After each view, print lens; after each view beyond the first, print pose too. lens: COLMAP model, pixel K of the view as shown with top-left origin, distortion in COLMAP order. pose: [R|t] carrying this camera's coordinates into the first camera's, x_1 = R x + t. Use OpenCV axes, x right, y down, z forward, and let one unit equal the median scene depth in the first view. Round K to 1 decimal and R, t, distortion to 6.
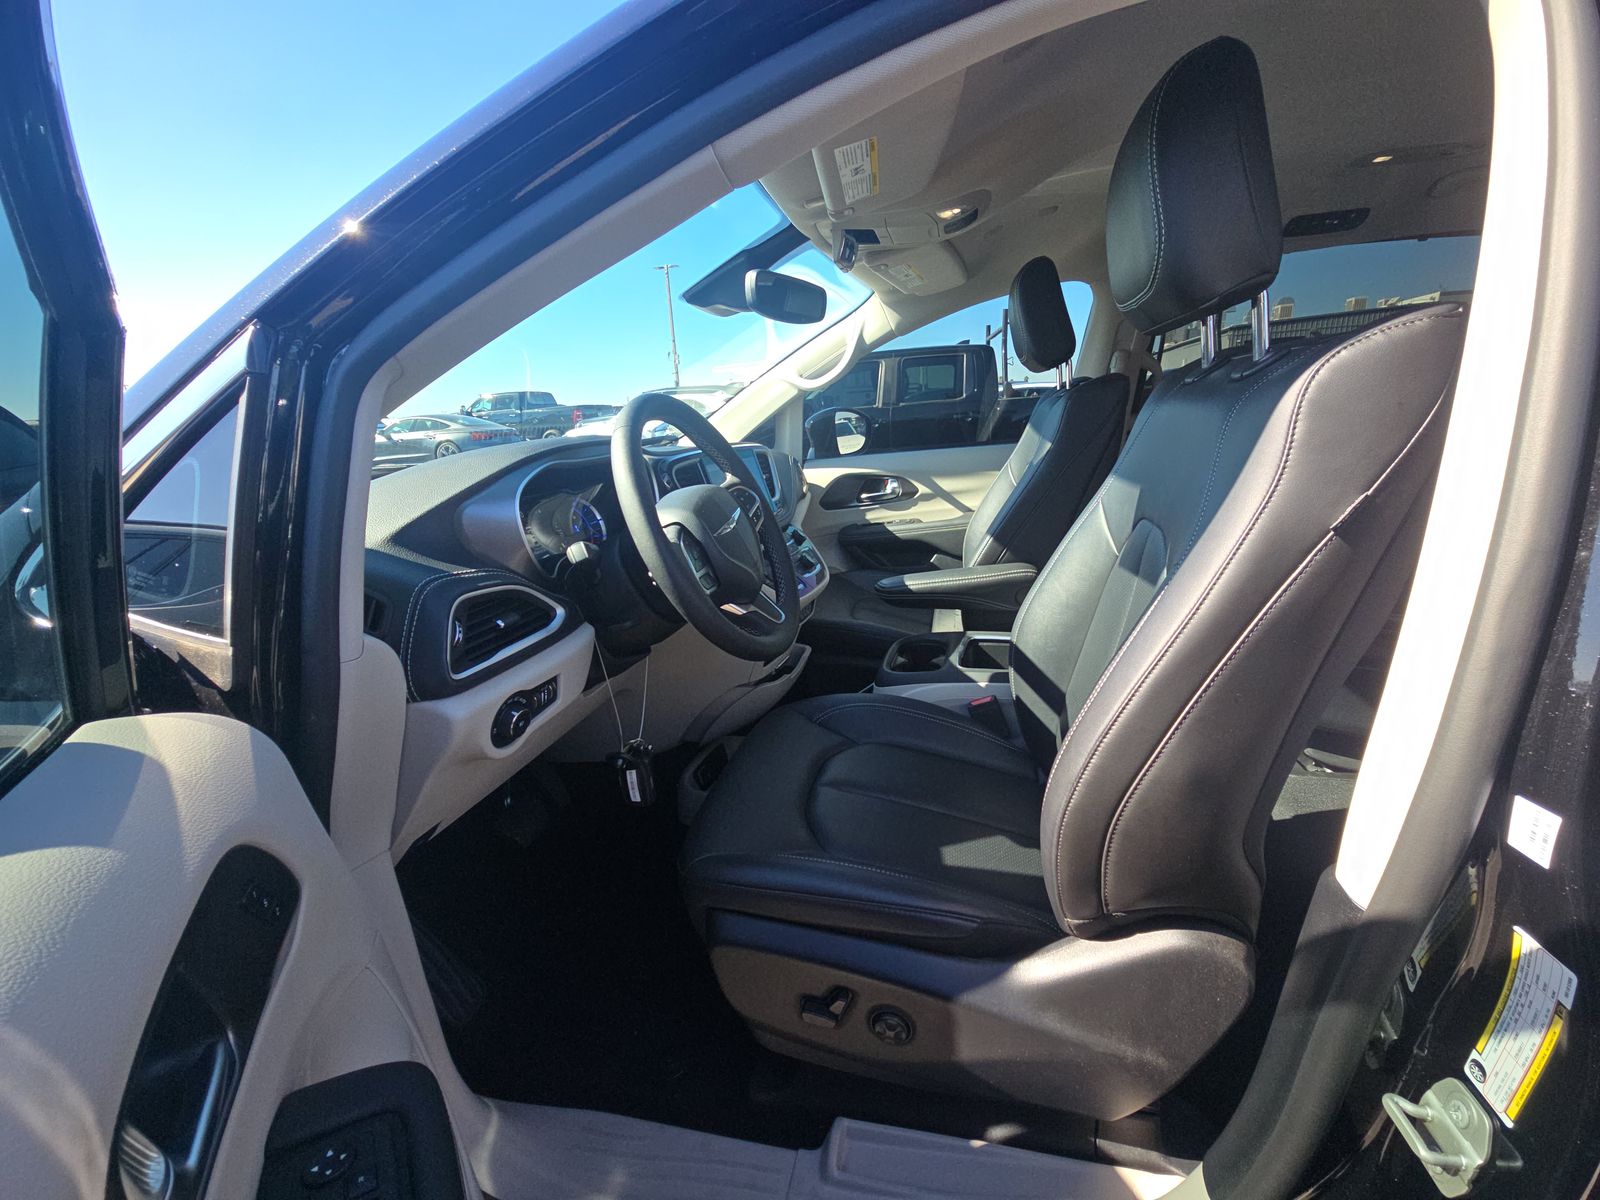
lens RADIAL K [[629.5, 0, 805.5], [0, 629.5, 610.7], [0, 0, 1]] dist [0.002004, -0.001471]
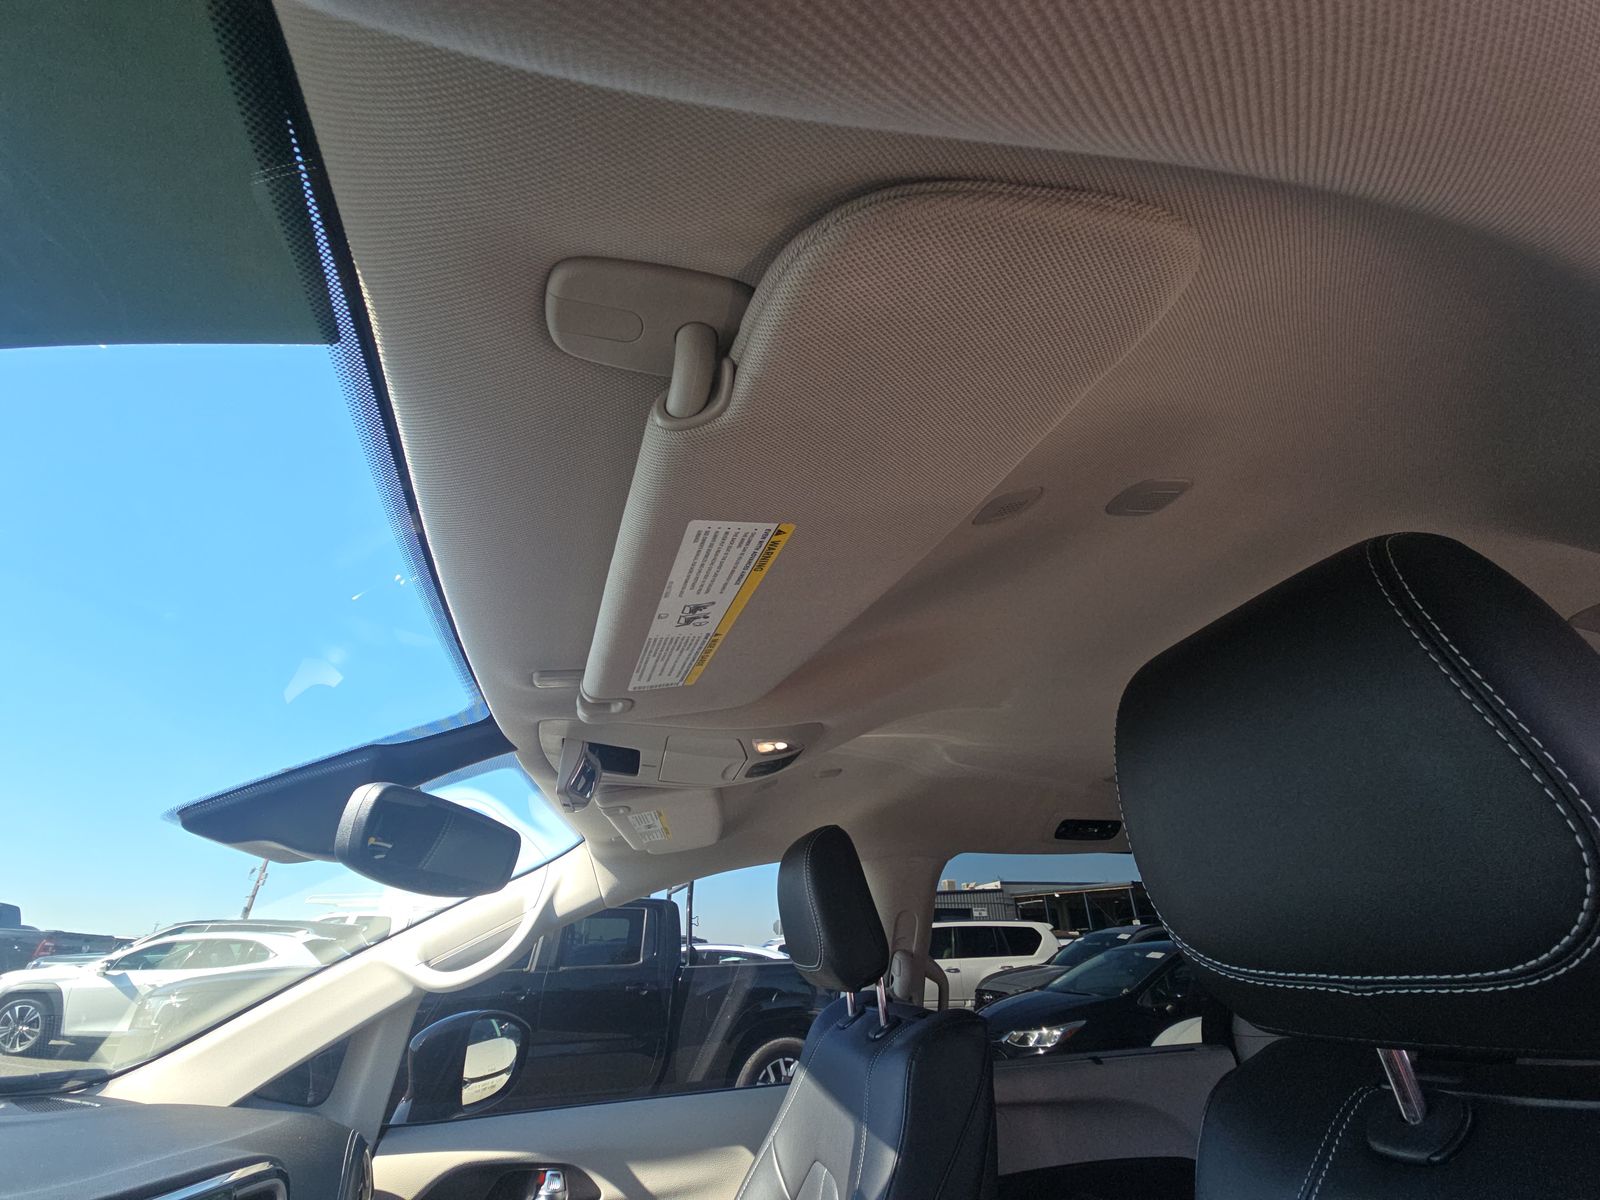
lens RADIAL K [[629.5, 0, 811.8], [0, 629.5, 600.6], [0, 0, 1]] dist [0.002004, -0.001471]
pose [[0.881698, 0.263820, 0.391162, -0.012349], [0.111426, 0.689175, -0.715976, -0.187347], [-0.458468, 0.674860, 0.578248, 0.350413]]
